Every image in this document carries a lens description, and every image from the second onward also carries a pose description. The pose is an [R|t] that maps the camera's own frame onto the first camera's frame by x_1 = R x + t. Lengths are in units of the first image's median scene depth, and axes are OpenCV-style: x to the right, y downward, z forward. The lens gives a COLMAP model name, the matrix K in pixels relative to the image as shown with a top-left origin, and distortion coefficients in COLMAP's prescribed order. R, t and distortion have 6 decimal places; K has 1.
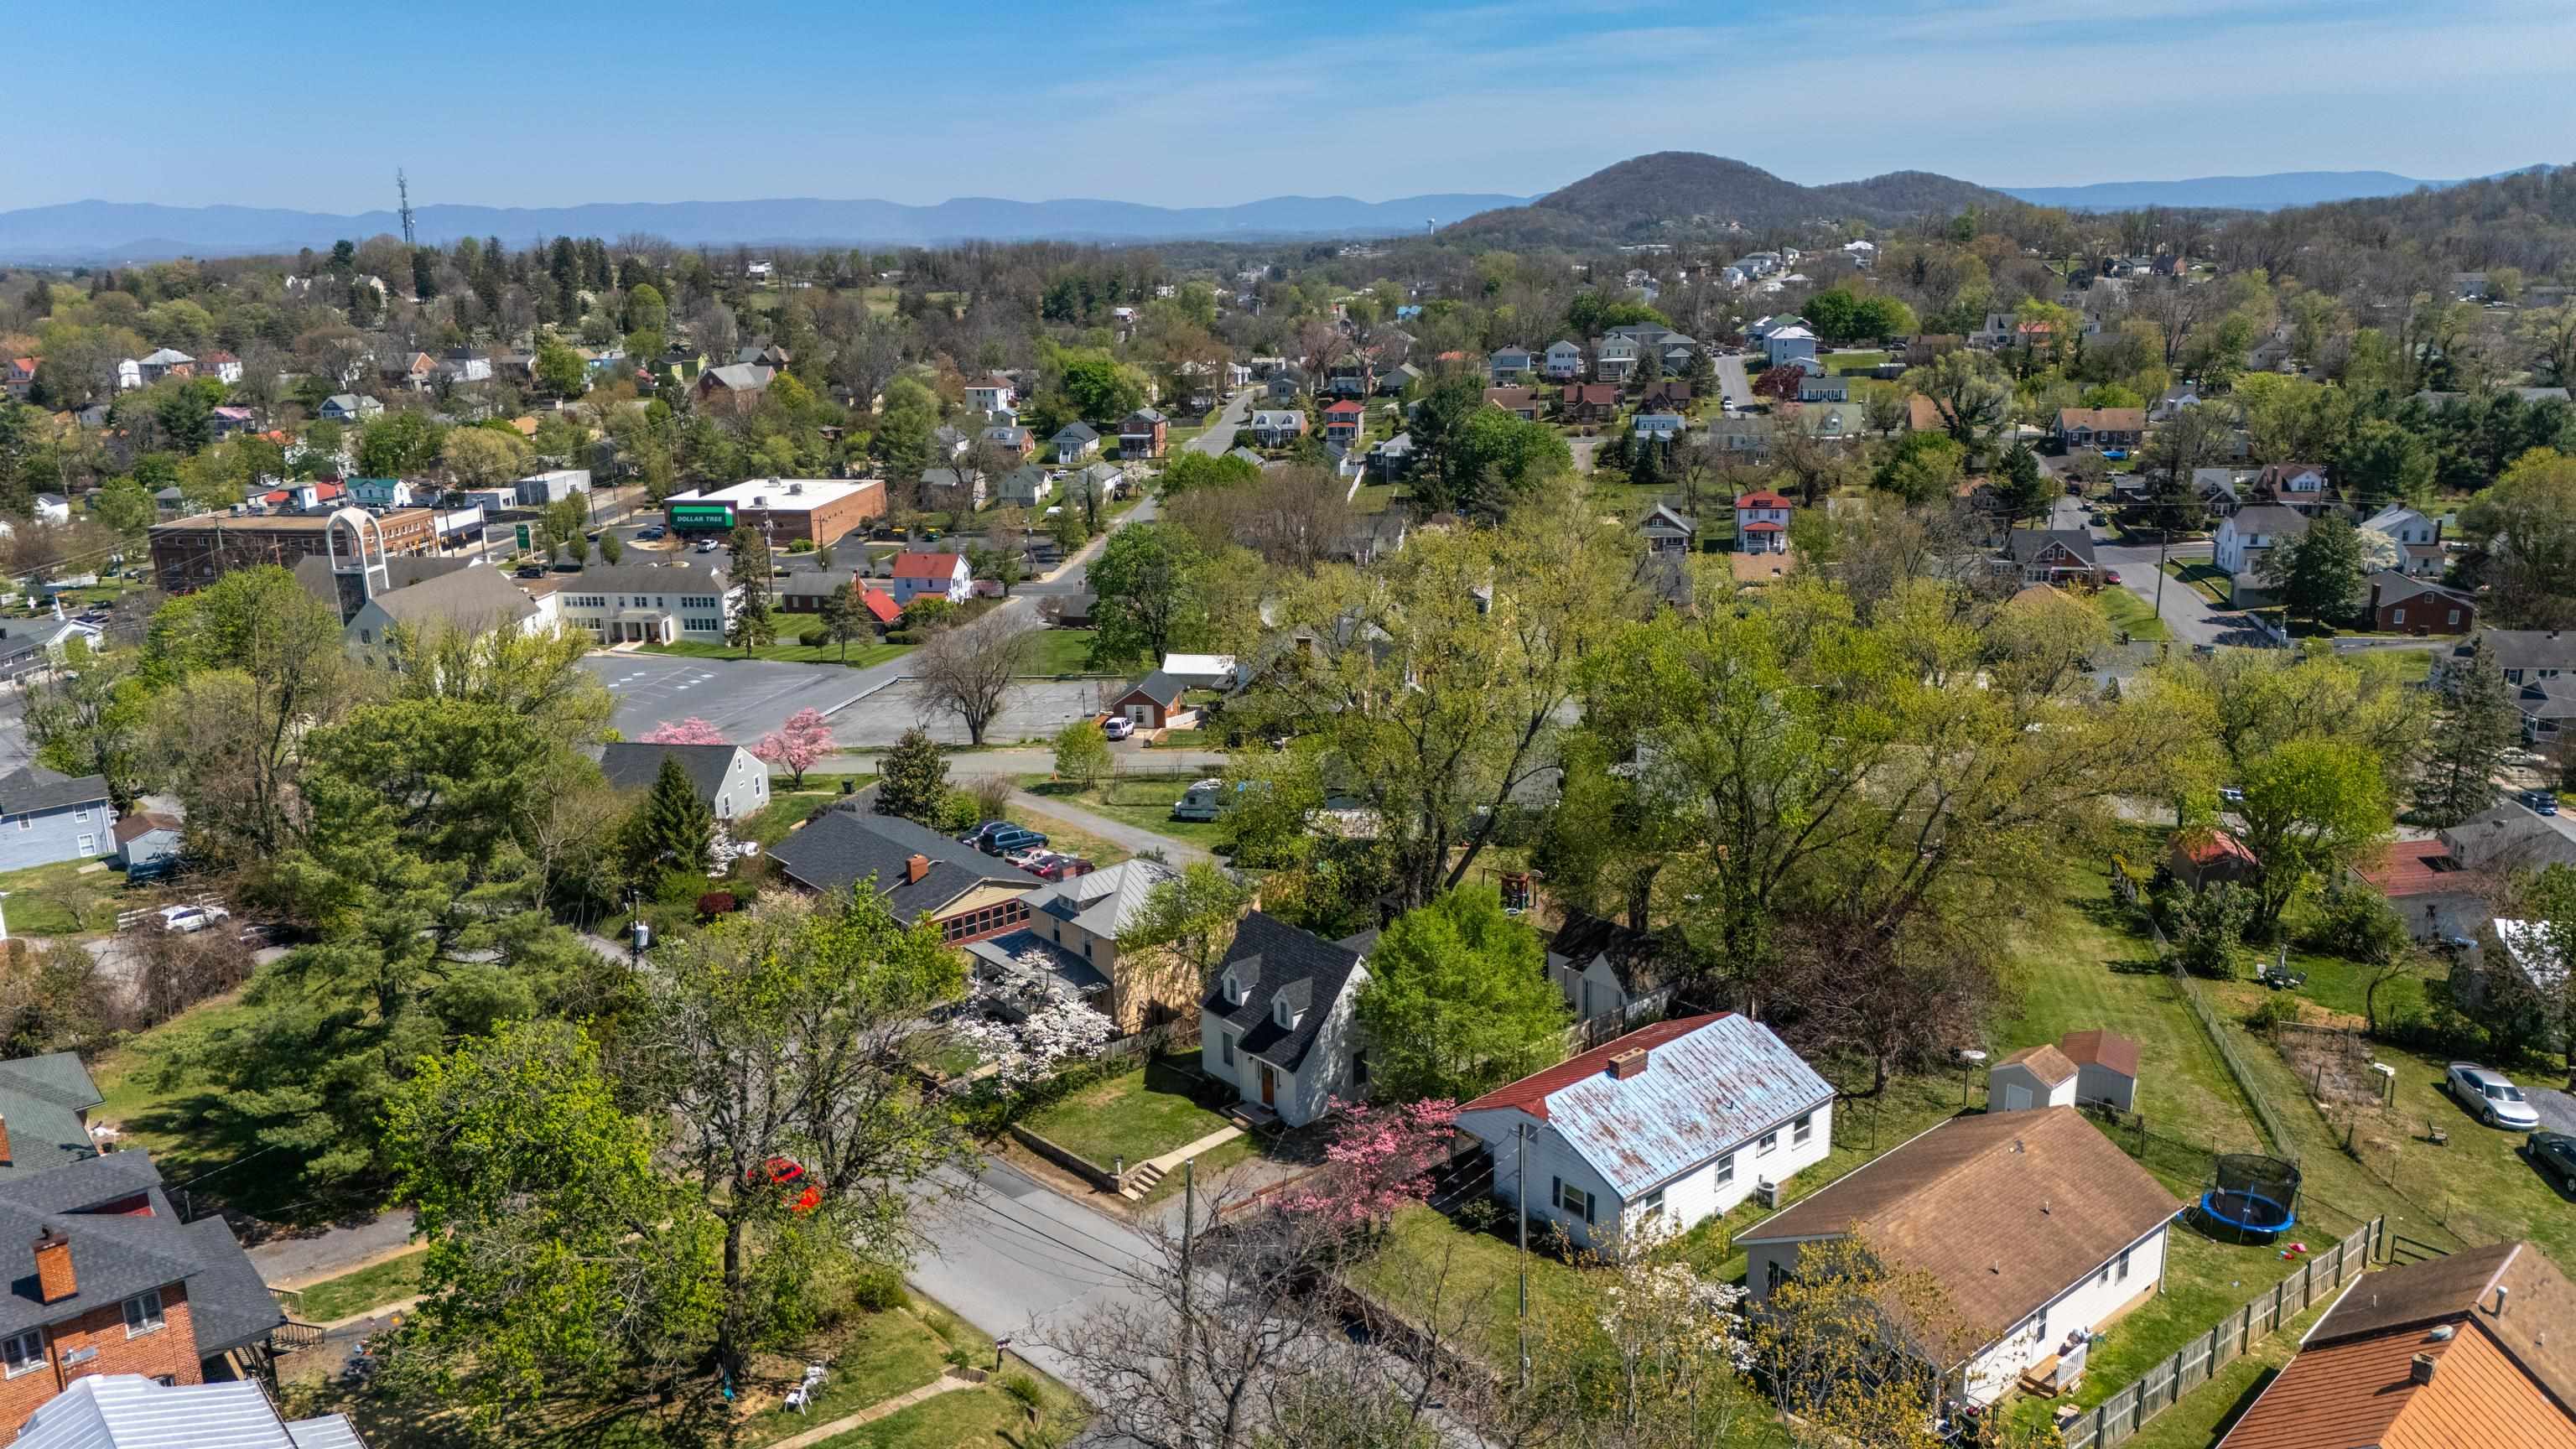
lens RADIAL K [[1899.6, 0, 1288.0], [0, 1899.6, 724.5], [0, 0, 1]] dist [0.093580, -0.096497]
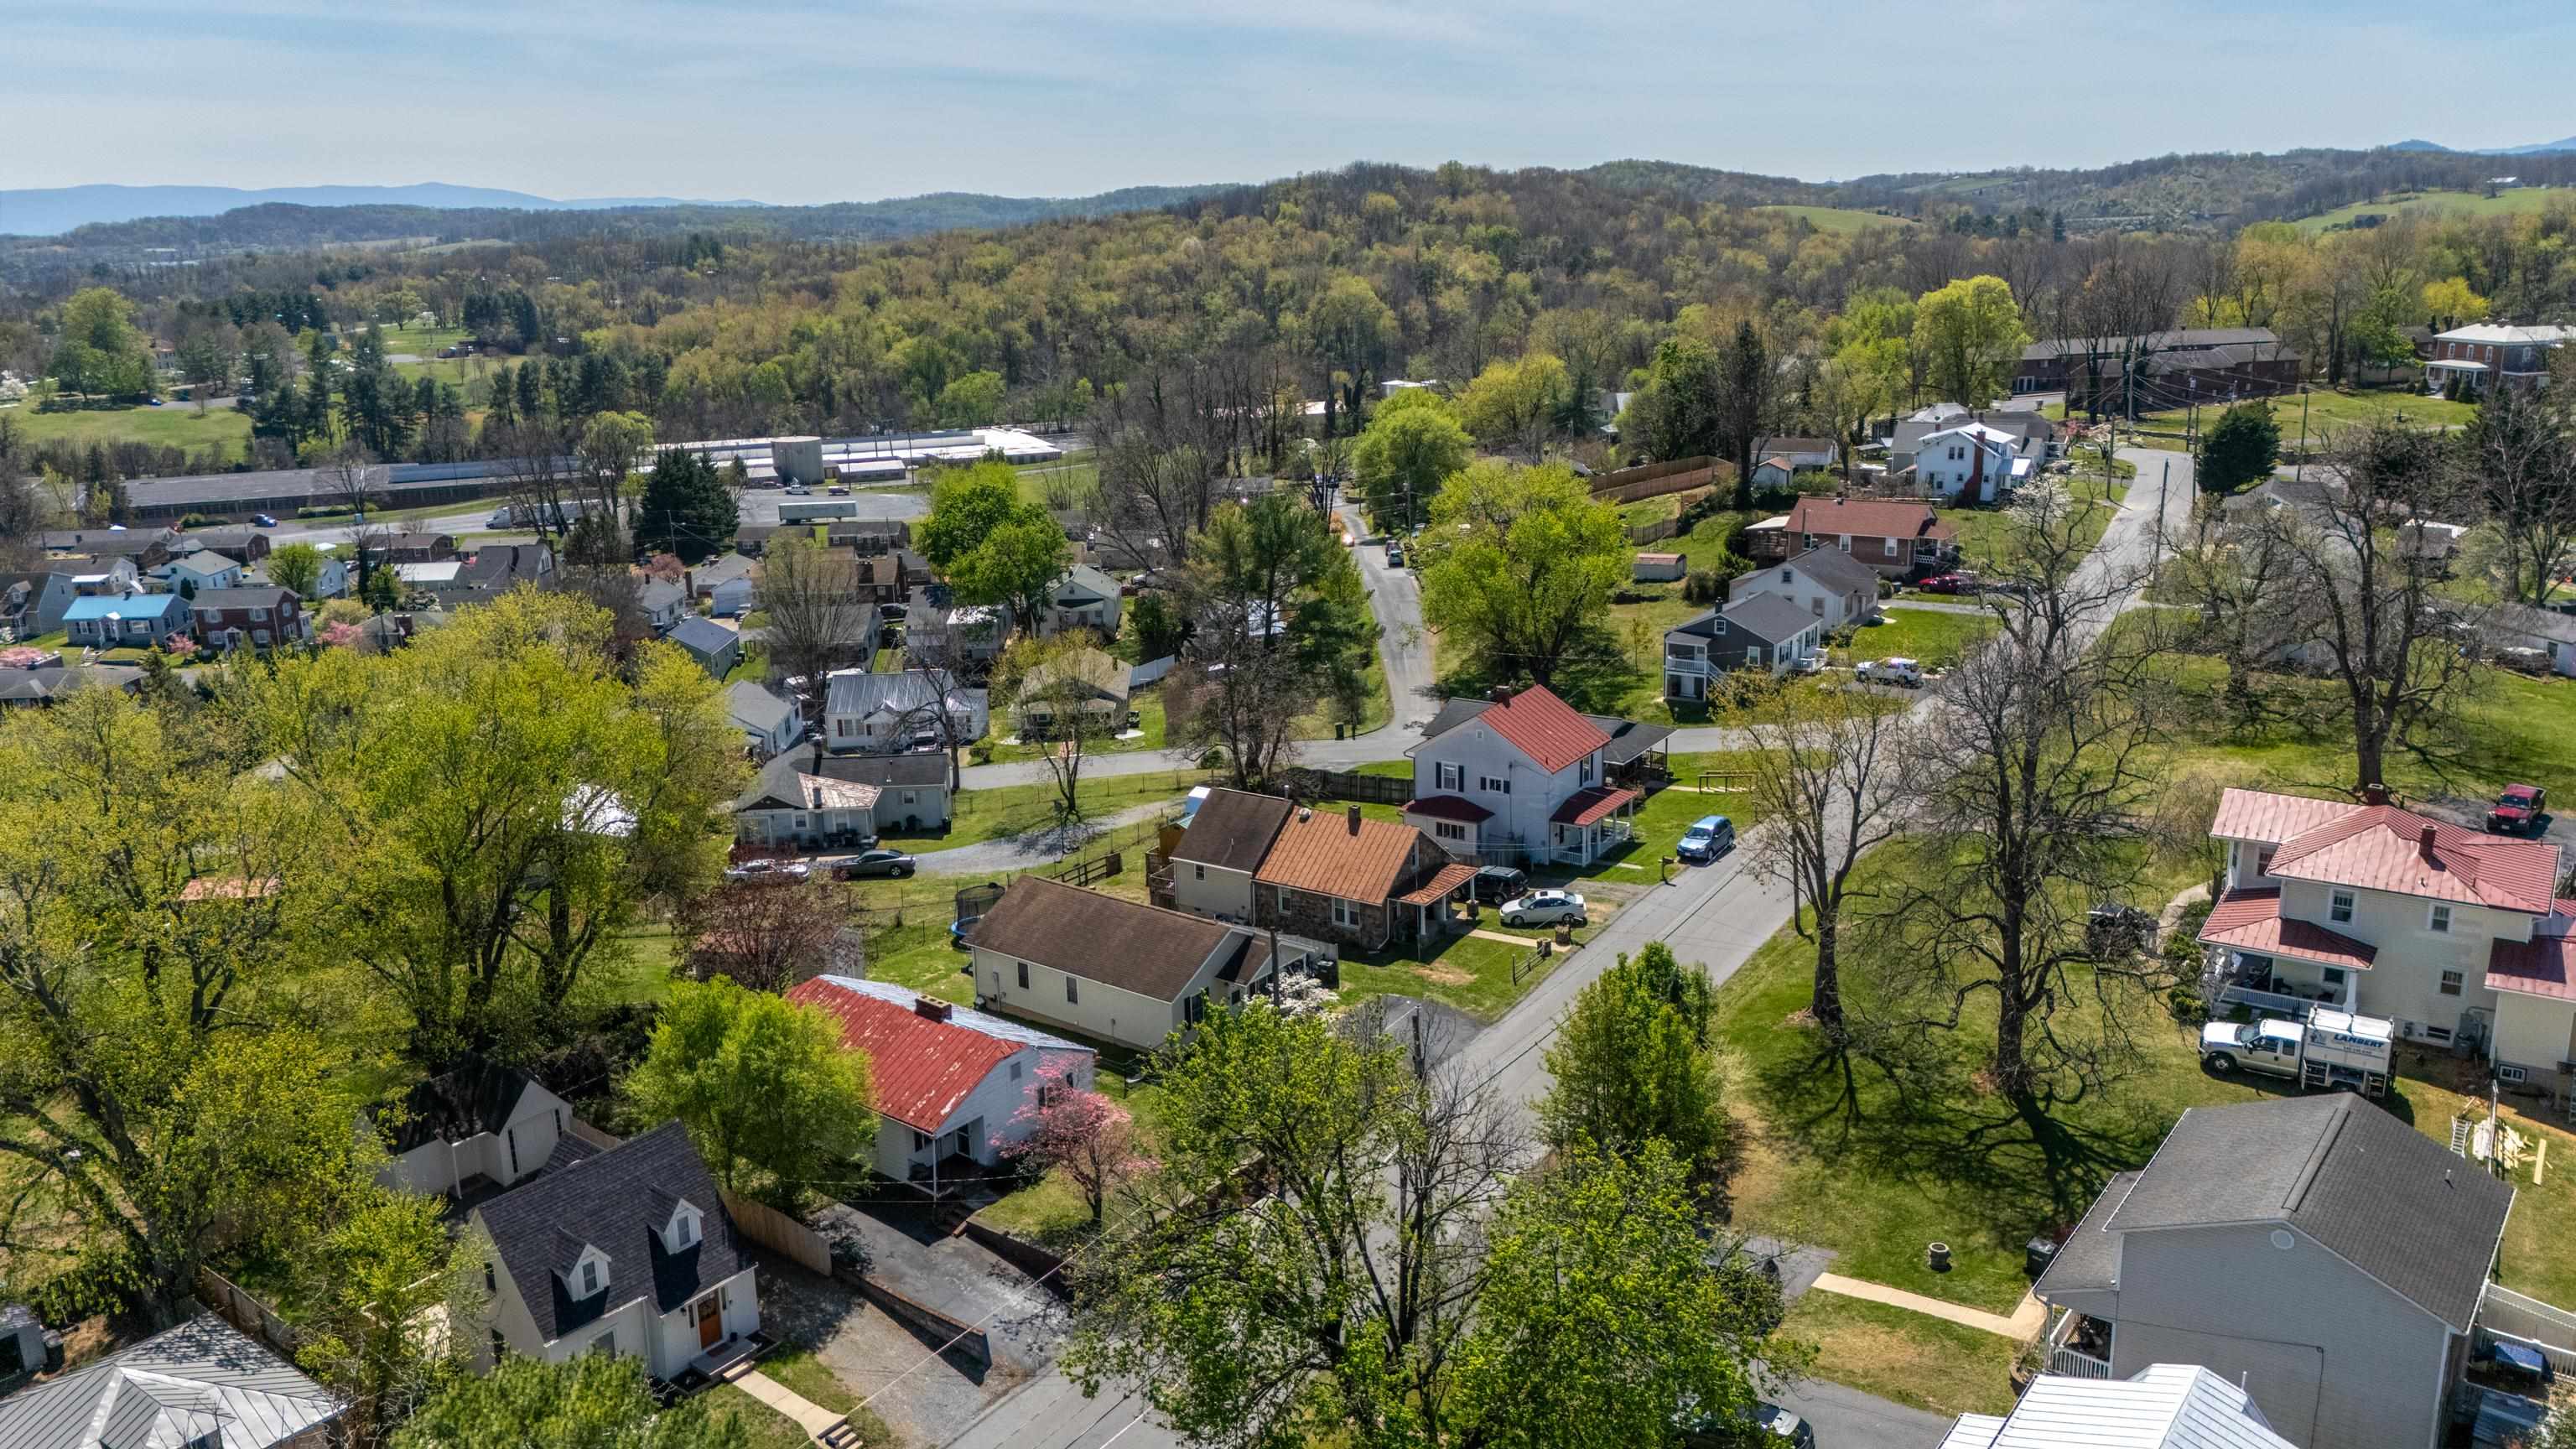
lens RADIAL K [[1899.6, 0, 1288.0], [0, 1899.6, 724.5], [0, 0, 1]] dist [0.093580, -0.096497]
pose [[-0.202137, -0.230160, 0.951928, -0.764001], [0.277650, 0.918646, 0.281070, -0.195420], [-0.939176, 0.321117, -0.121788, 0.794676]]
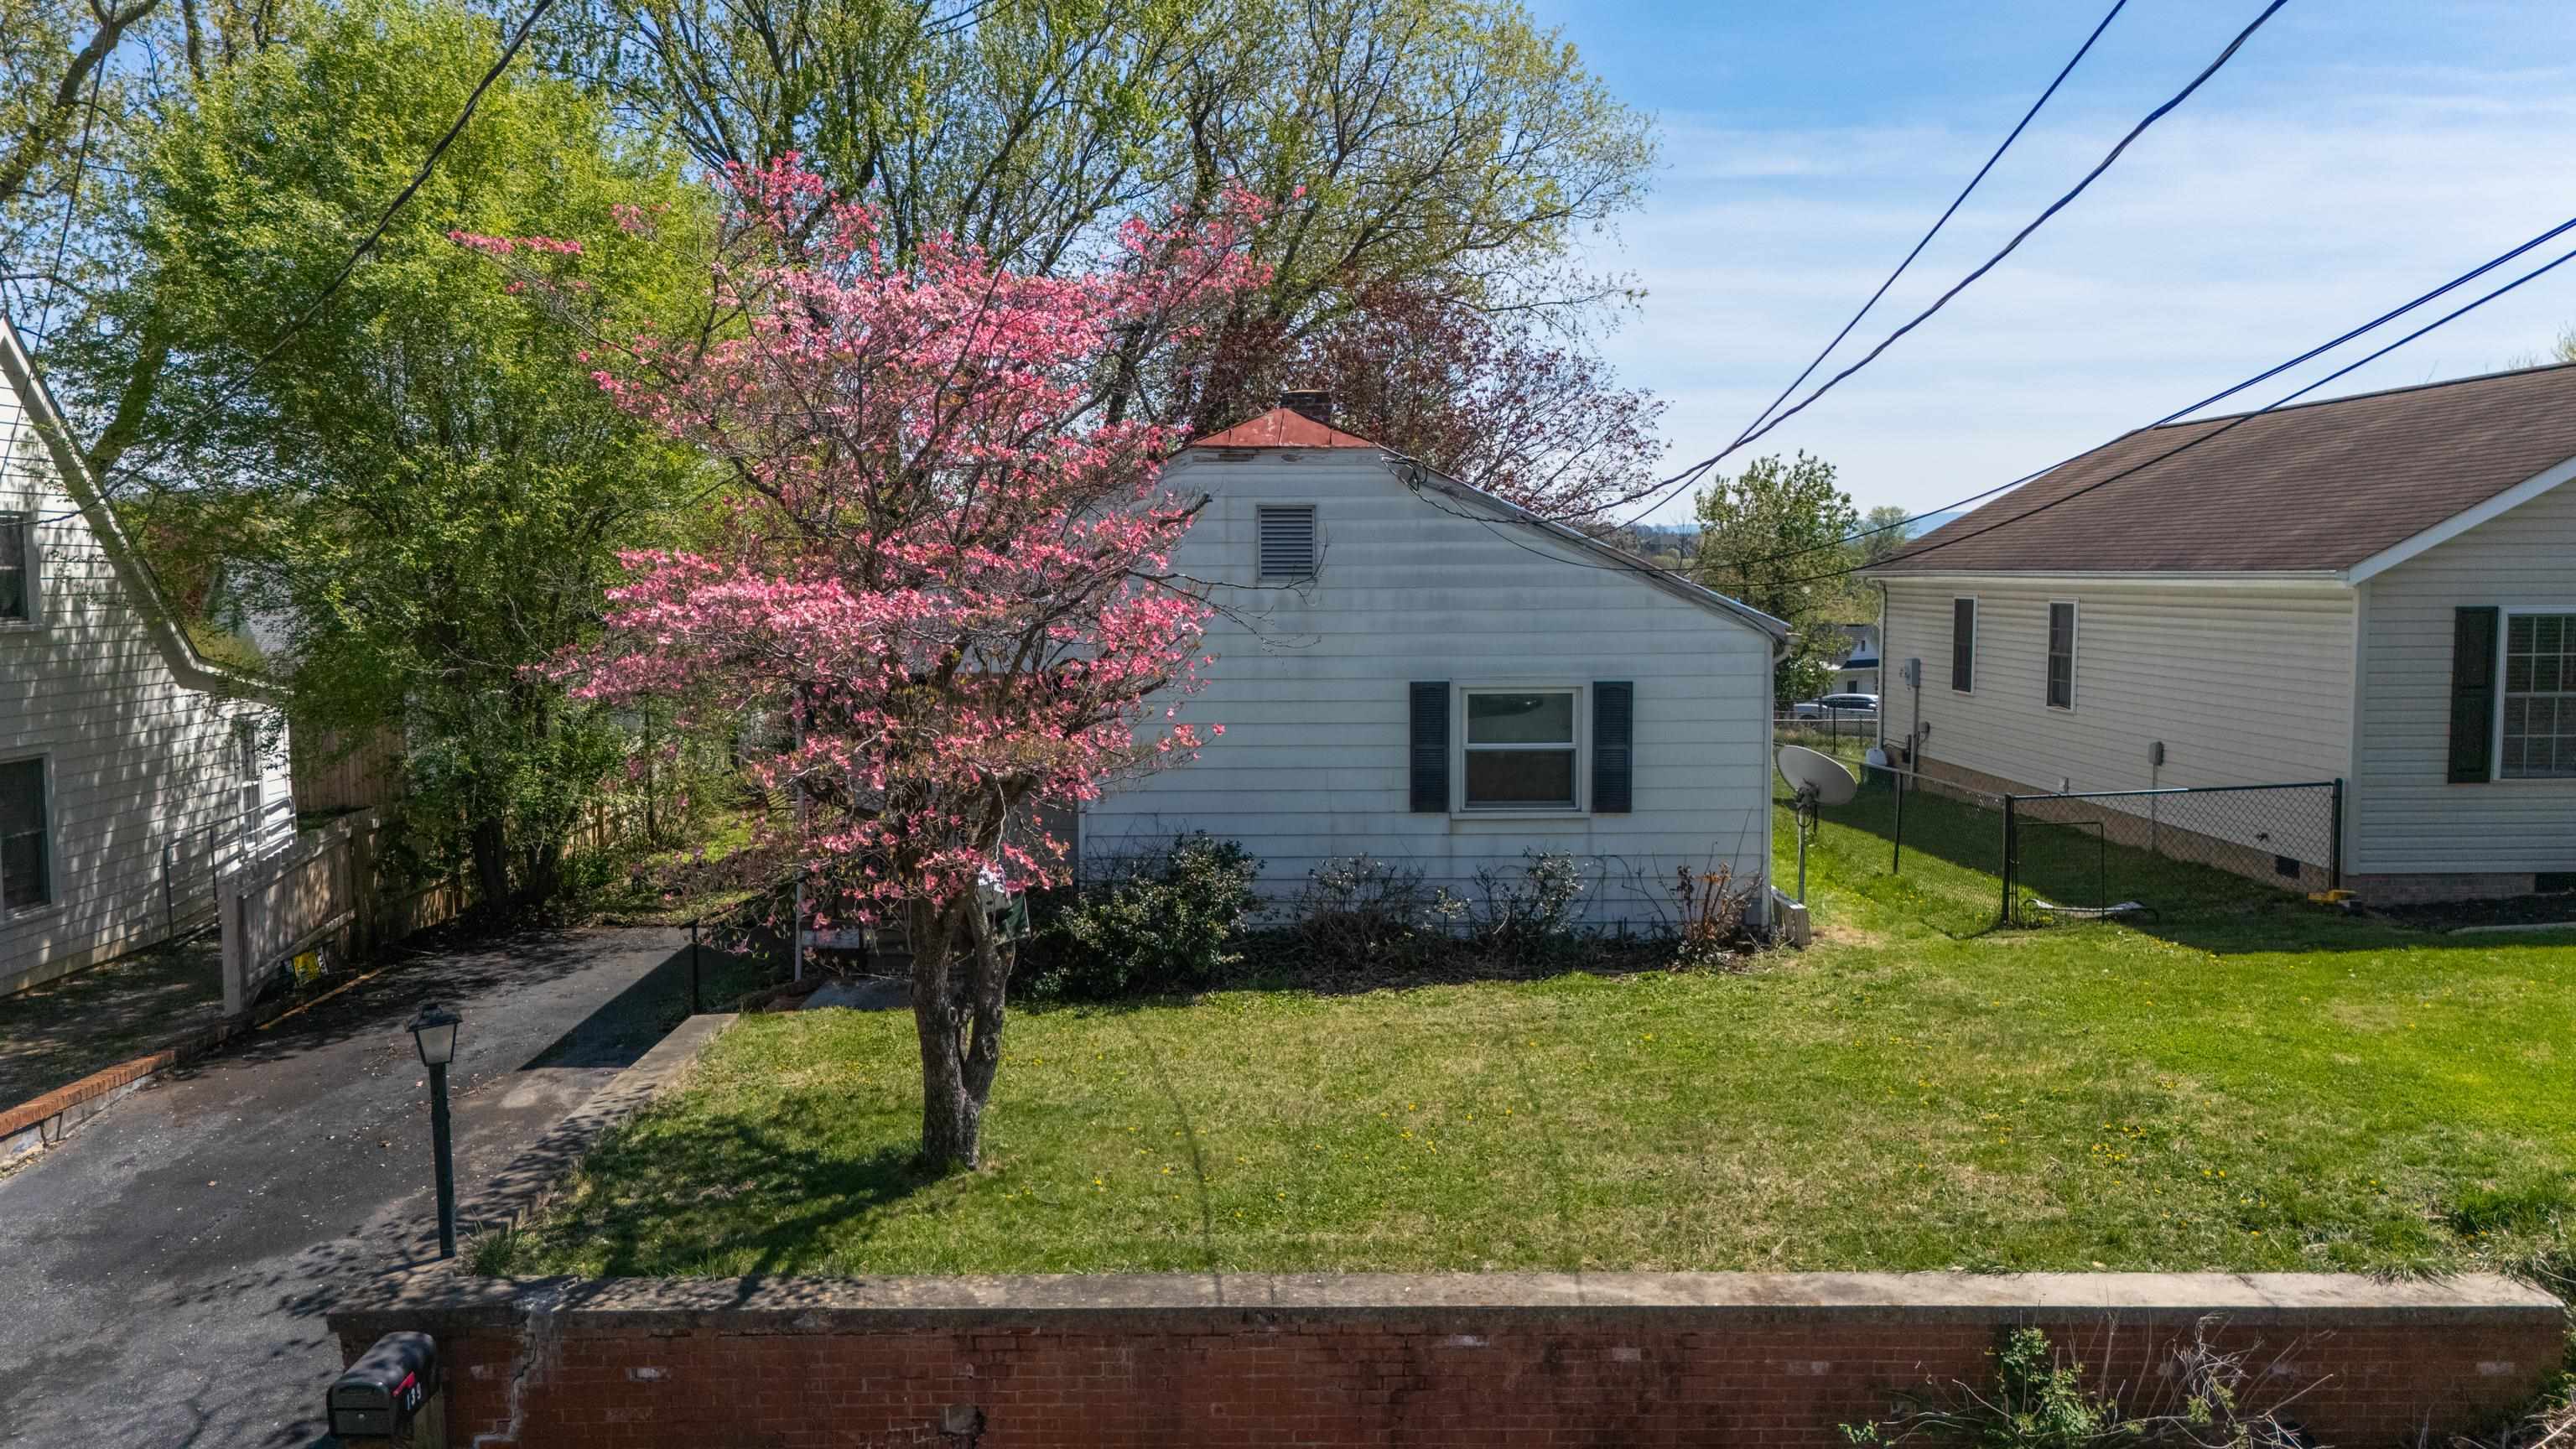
lens RADIAL K [[1899.6, 0, 1288.0], [0, 1899.6, 724.5], [0, 0, 1]] dist [0.093580, -0.096497]
pose [[0.635884, -0.052319, 0.770009, -0.049028], [0.190796, 0.977389, -0.091152, 0.221967], [-0.747829, 0.204876, 0.631488, 0.734518]]
